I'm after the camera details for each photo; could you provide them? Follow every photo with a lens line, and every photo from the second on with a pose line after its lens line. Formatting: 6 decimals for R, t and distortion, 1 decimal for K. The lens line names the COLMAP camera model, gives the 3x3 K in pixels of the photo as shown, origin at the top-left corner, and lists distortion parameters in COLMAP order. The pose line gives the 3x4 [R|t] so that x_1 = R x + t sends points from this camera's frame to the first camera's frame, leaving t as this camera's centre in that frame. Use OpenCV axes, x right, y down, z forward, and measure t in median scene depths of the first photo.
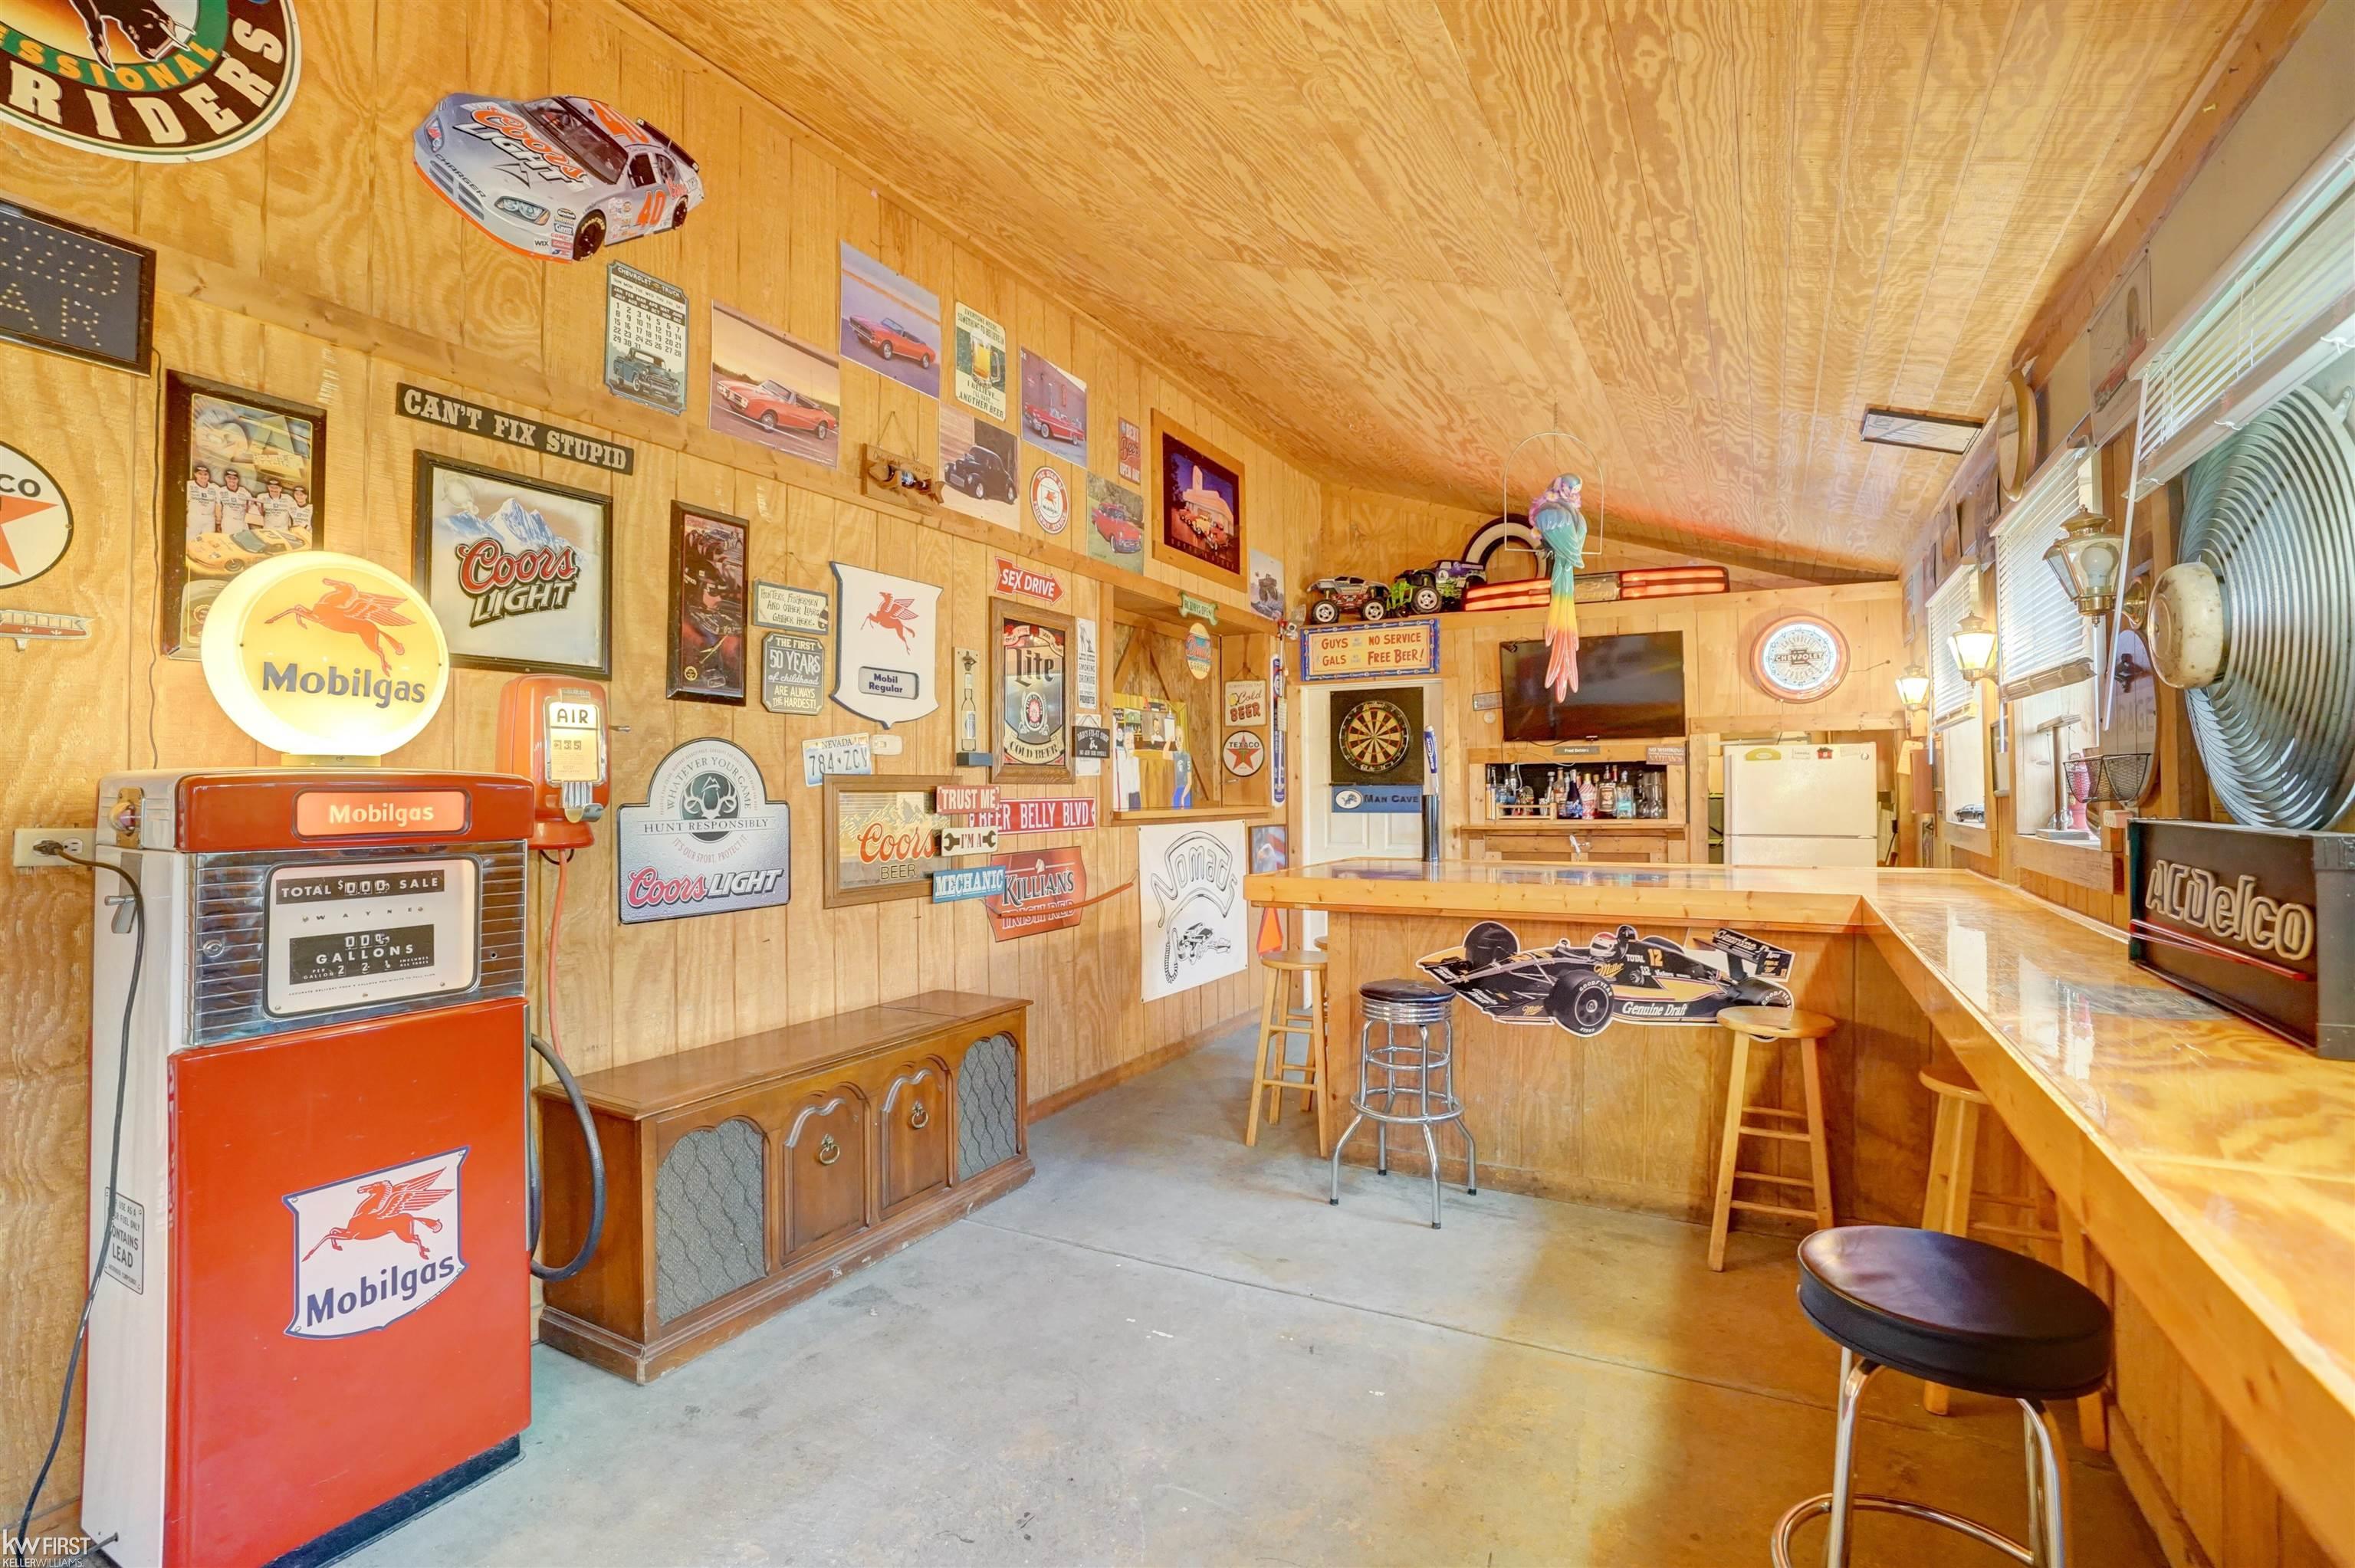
lens RADIAL K [[1095.4, 0, 1181.0], [0, 1095.4, 778.3], [0, 0, 1]] dist [-0.066162, 0.025392]
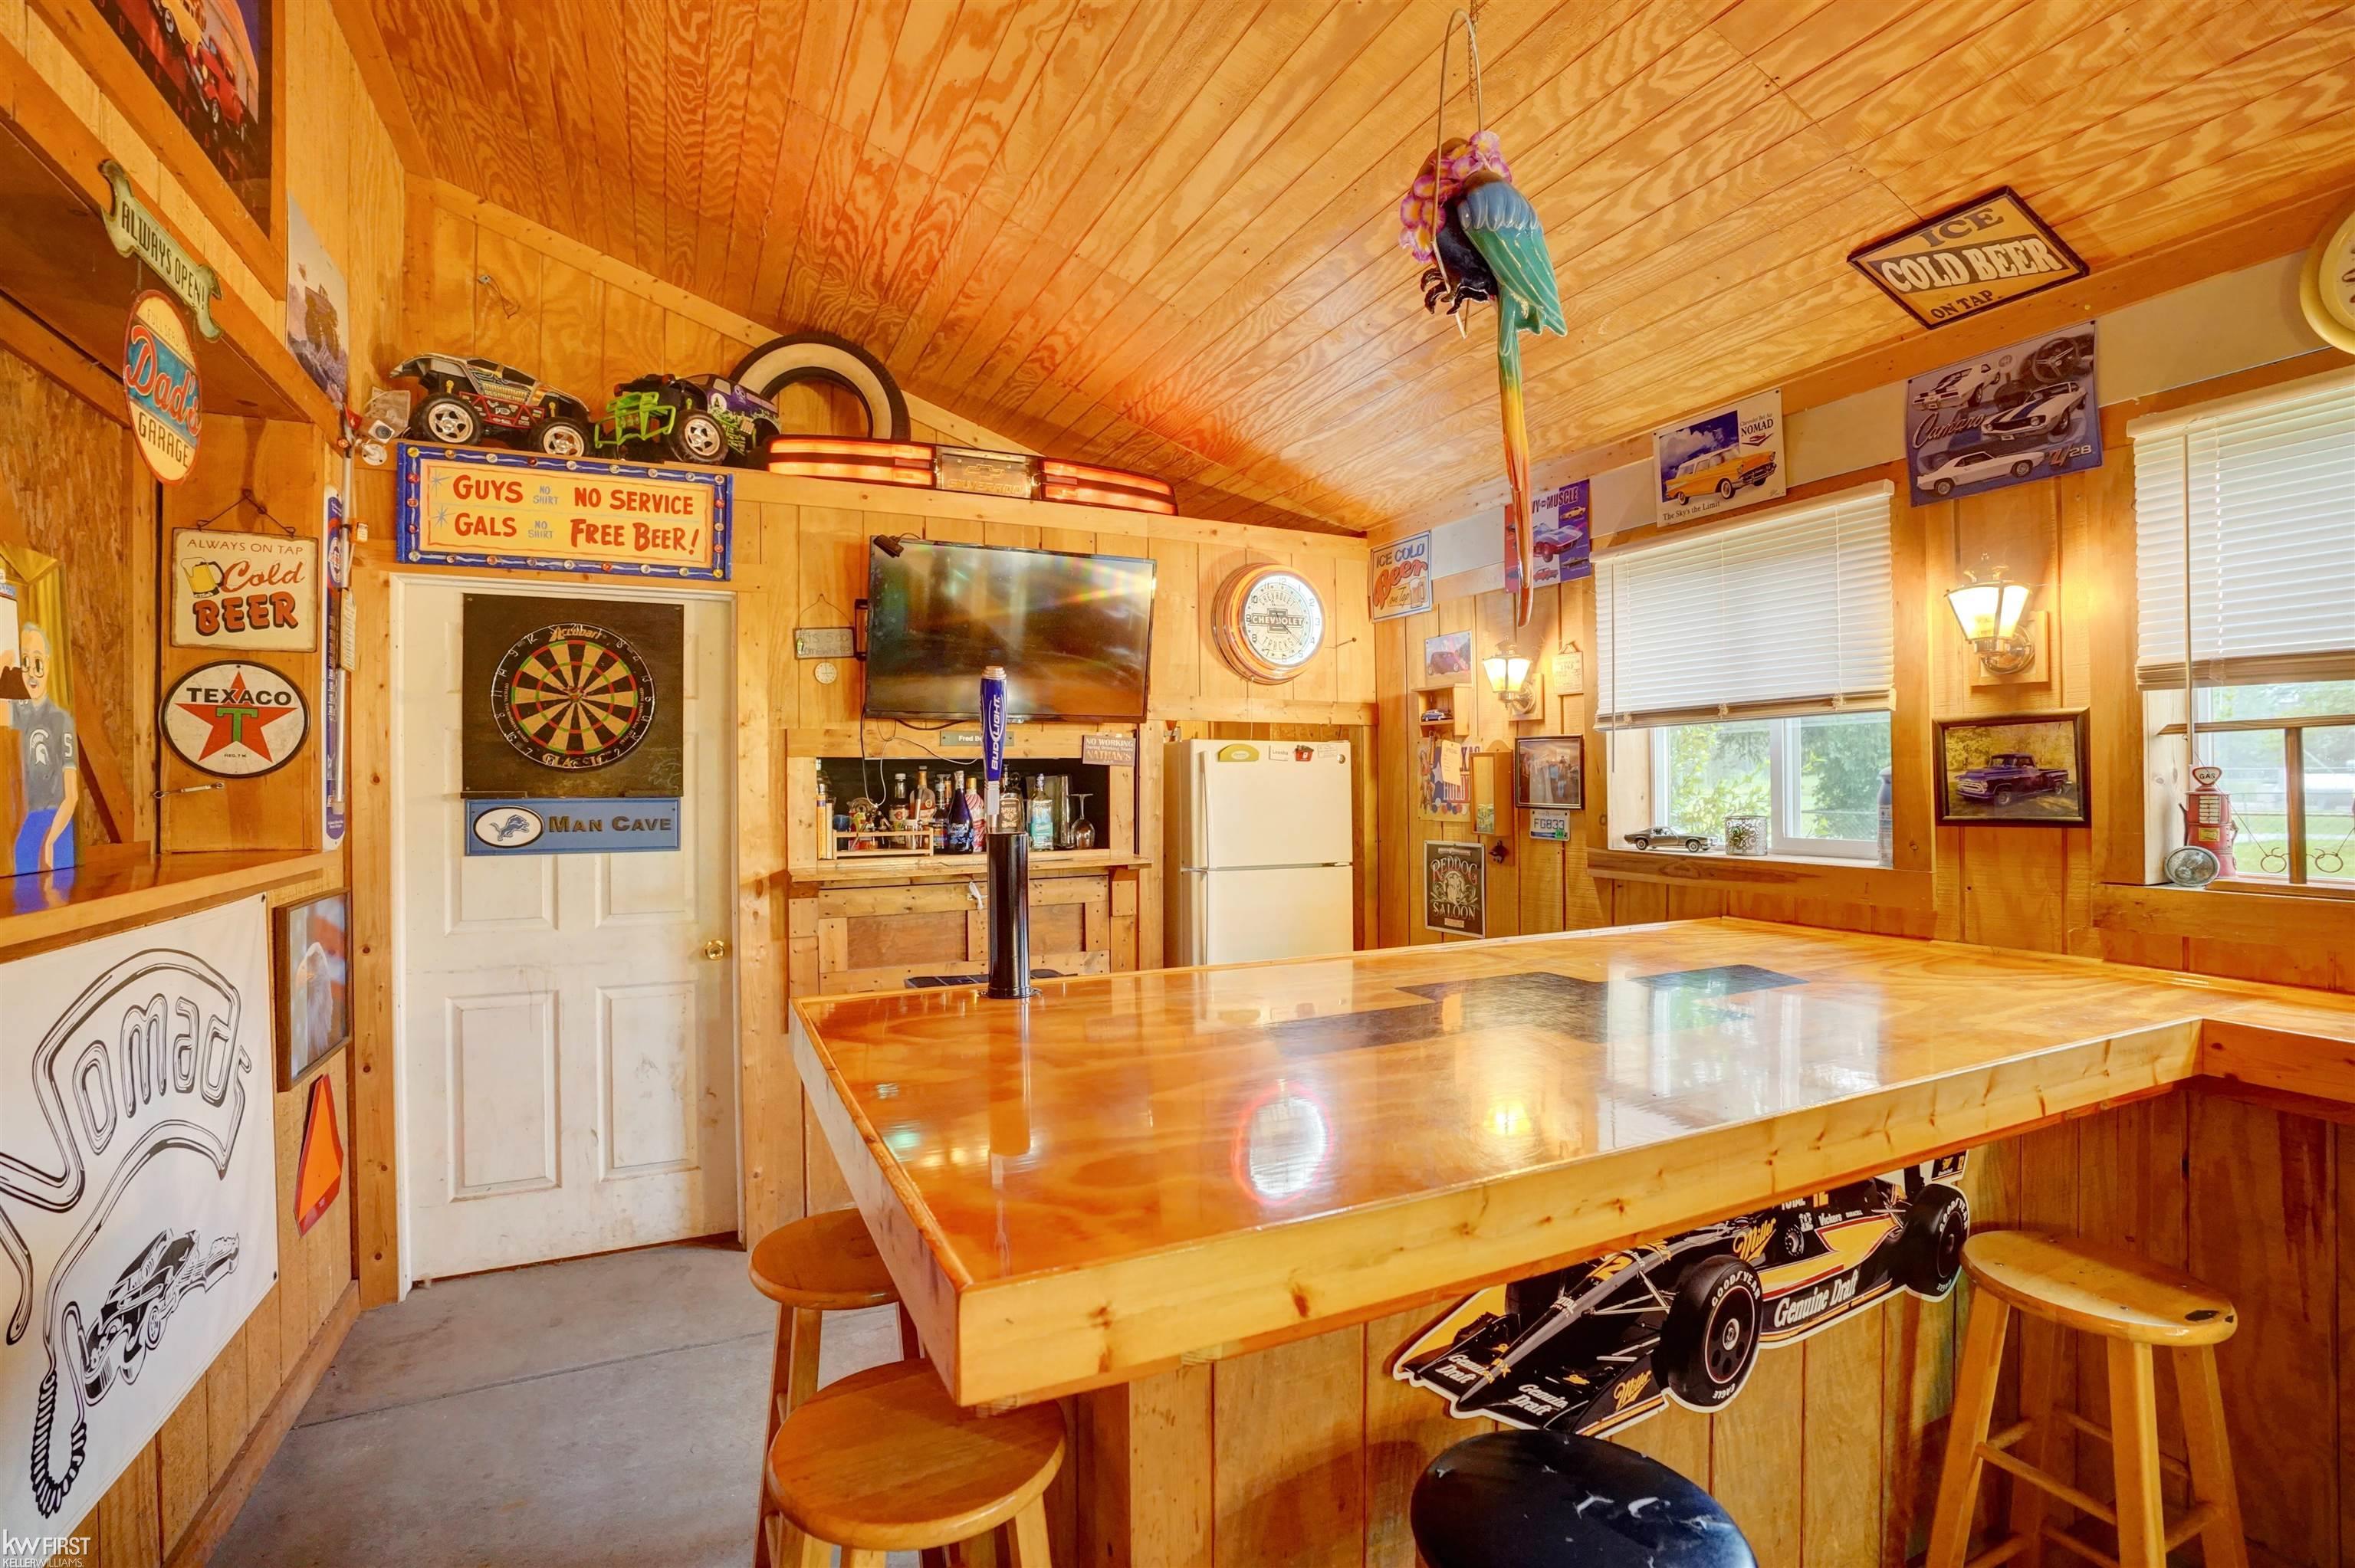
lens RADIAL K [[1095.4, 0, 1192.7], [0, 1095.4, 775.3], [0, 0, 1]] dist [-0.066162, 0.025392]
pose [[0.587278, 0.007924, 0.809347, -0.086890], [-0.008274, 0.999959, -0.003787, -0.006974], [-0.809343, -0.004472, 0.587319, 0.915903]]
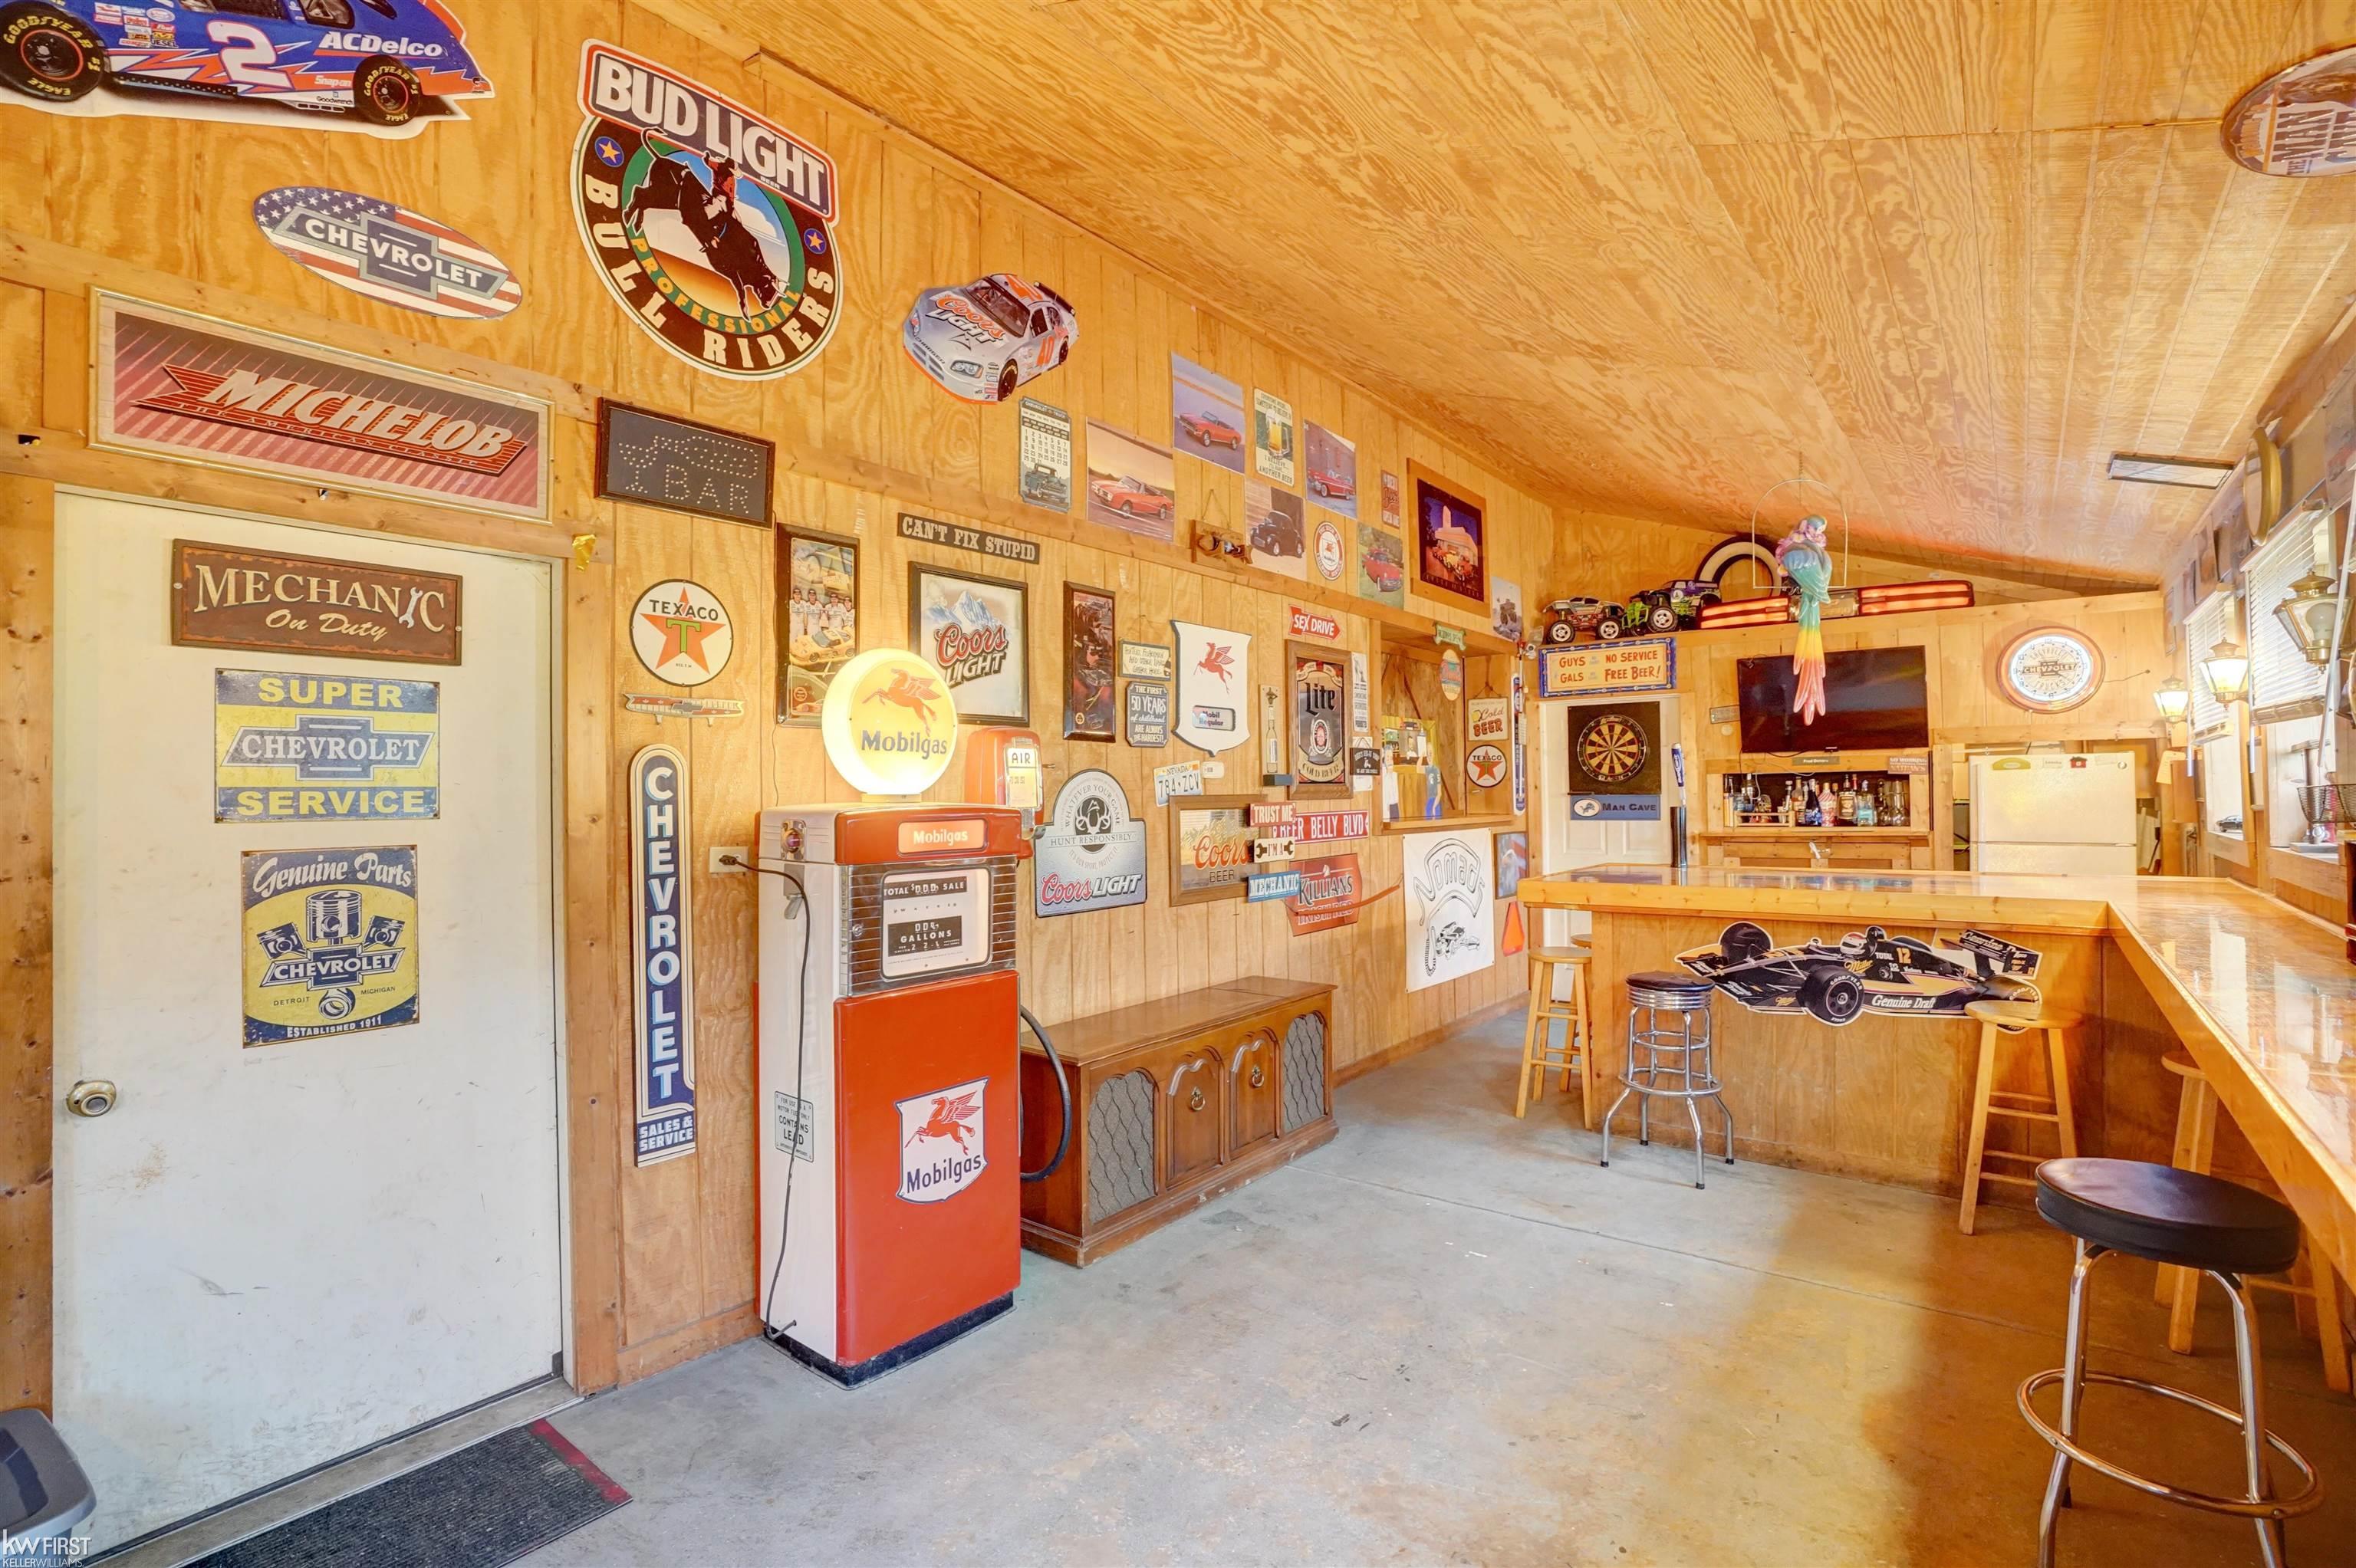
lens RADIAL K [[1095.9, 0, 1186.9], [0, 1095.9, 779.7], [0, 0, 1]] dist [-0.066162, 0.025392]
pose [[0.986070, -0.008482, -0.166112, -0.101534], [0.008586, 0.999963, -0.000092, -0.020955], [0.166106, -0.001335, 0.986107, -0.199725]]
